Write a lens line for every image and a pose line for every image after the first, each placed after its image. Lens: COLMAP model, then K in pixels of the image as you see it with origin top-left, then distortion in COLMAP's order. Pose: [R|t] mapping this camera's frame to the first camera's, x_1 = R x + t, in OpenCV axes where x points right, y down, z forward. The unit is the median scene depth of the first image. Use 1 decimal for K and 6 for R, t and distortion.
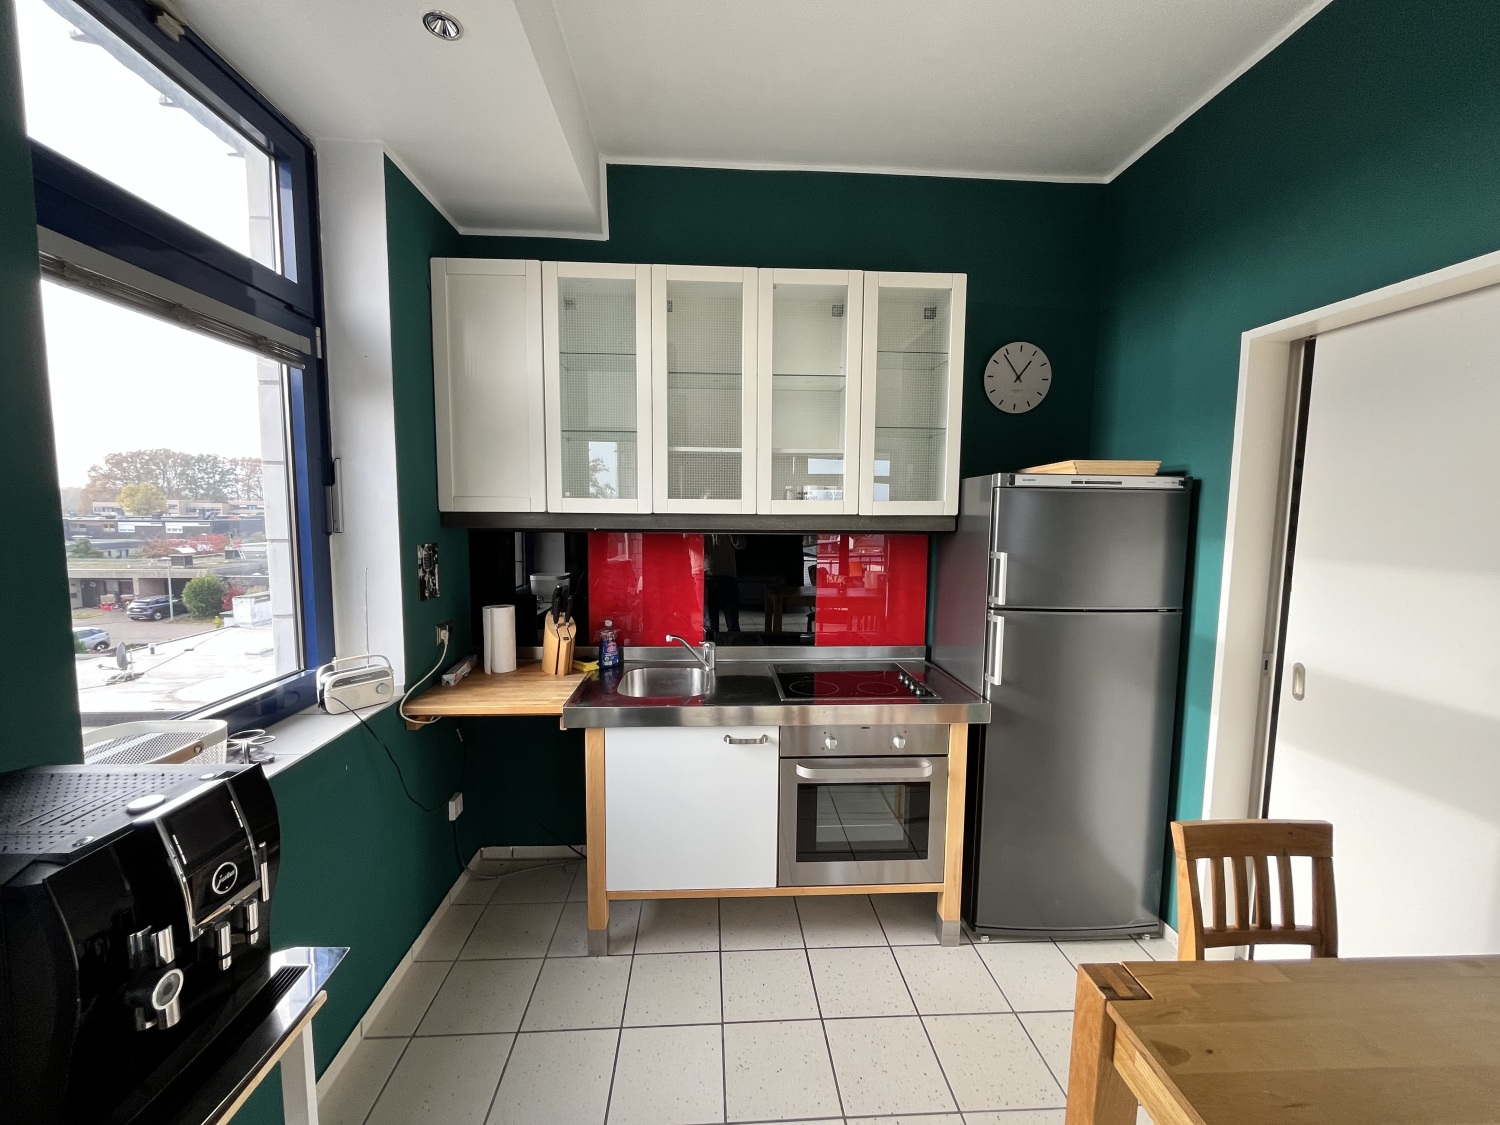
lens RADIAL K [[607.1, 0, 746.1], [0, 607.1, 567.9], [0, 0, 1]] dist [-0.000113, 0.001106]
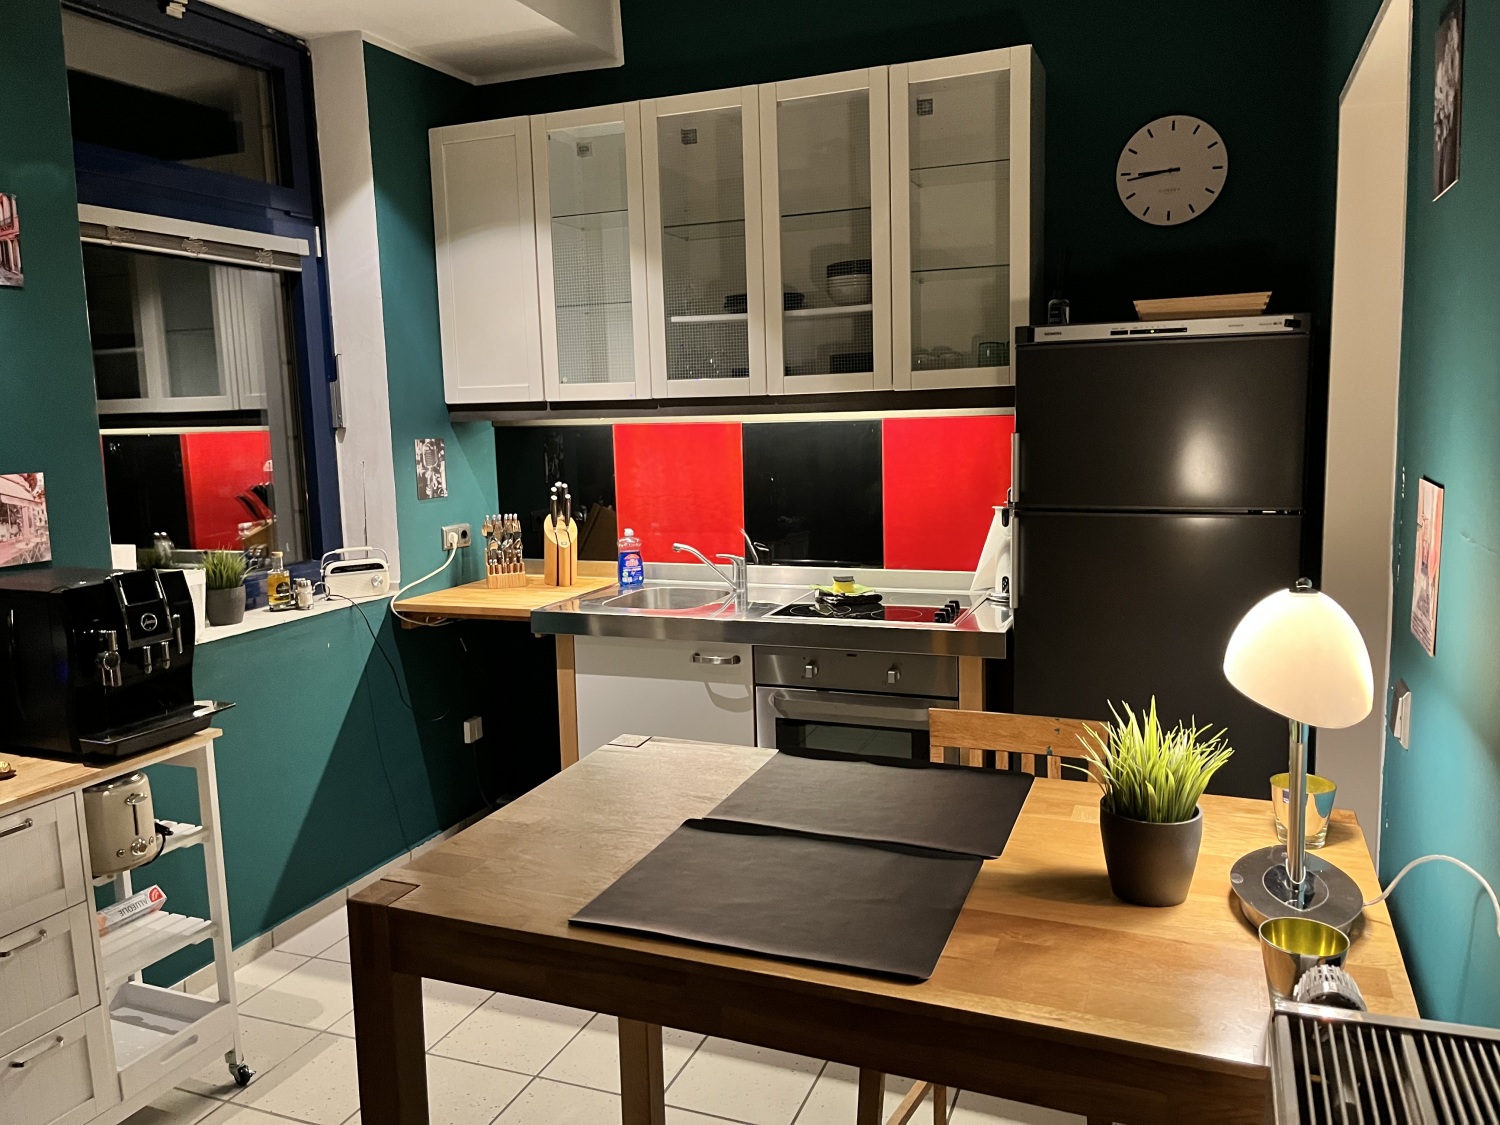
lens RADIAL K [[1134.8, 0, 760.1], [0, 1134.8, 551.7], [0, 0, 1]] dist [0.036042, -0.021200]
pose [[0.908888, 0.019486, -0.416586, 0.671077], [-0.002475, 0.999142, 0.041335, 0.059925], [0.417034, -0.036538, 0.908156, -0.391350]]
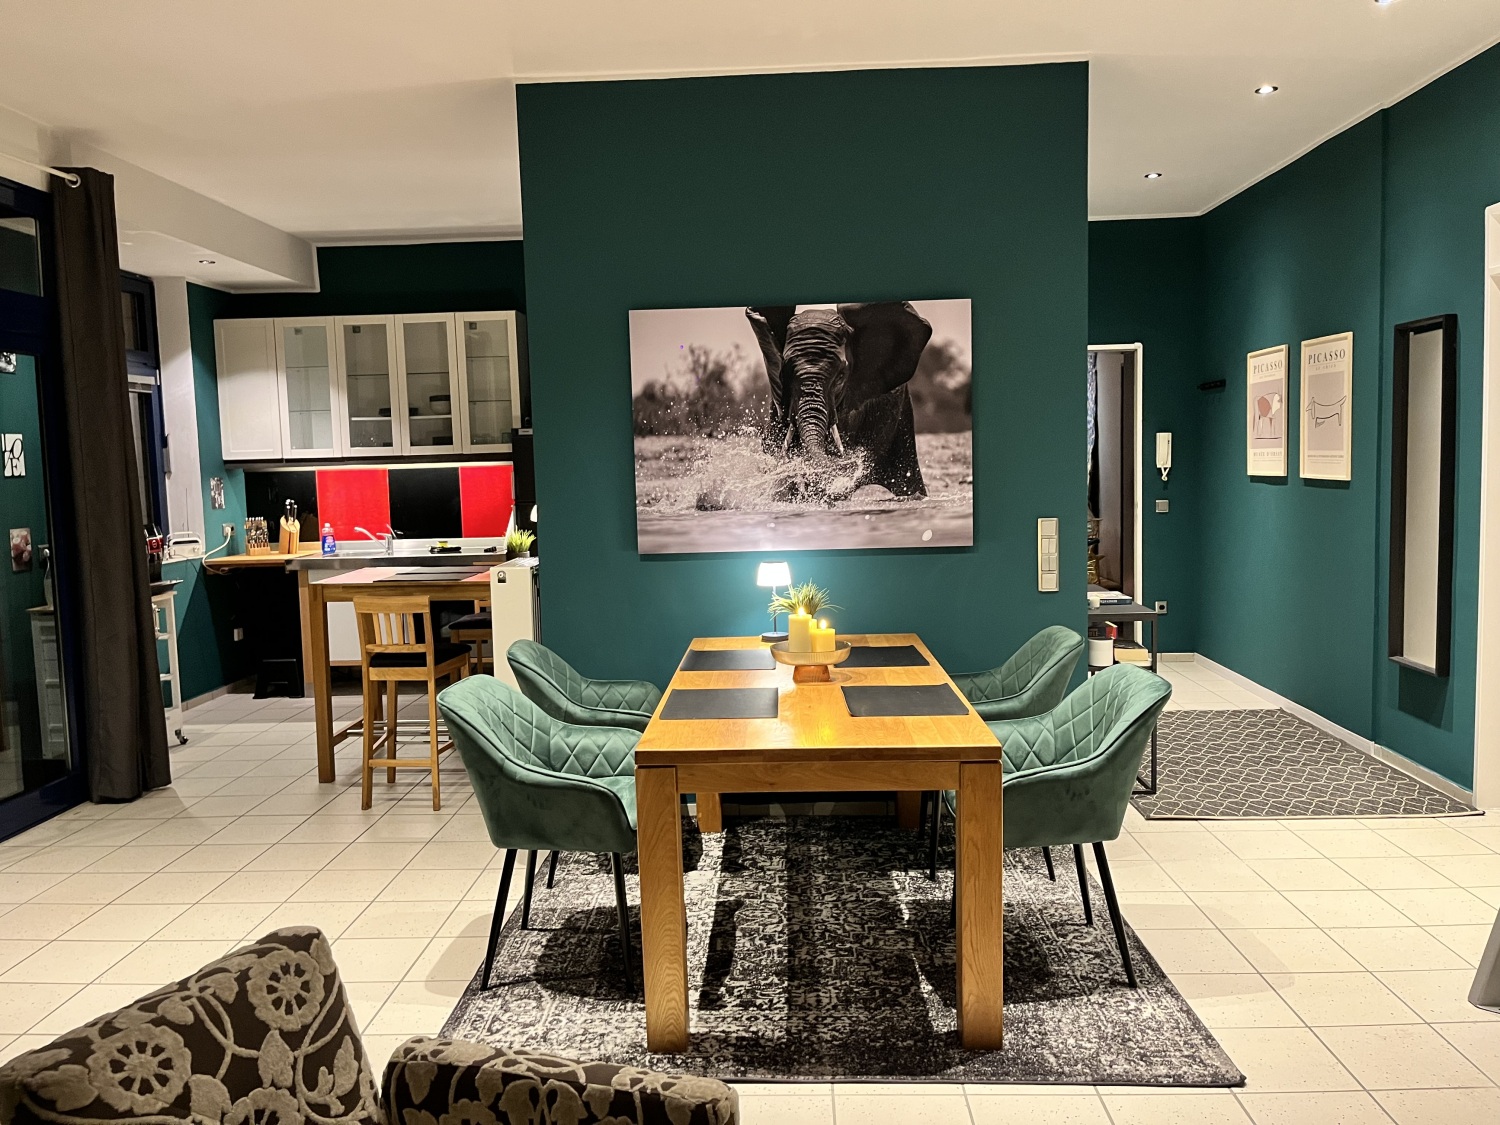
lens RADIAL K [[1134.8, 0, 754.1], [0, 1134.8, 552.9], [0, 0, 1]] dist [0.036042, -0.021200]
pose [[0.995114, -0.029768, -0.094140, 1.365336], [0.029108, 0.999541, -0.008378, 0.255196], [0.094346, 0.005597, 0.995524, -2.207101]]
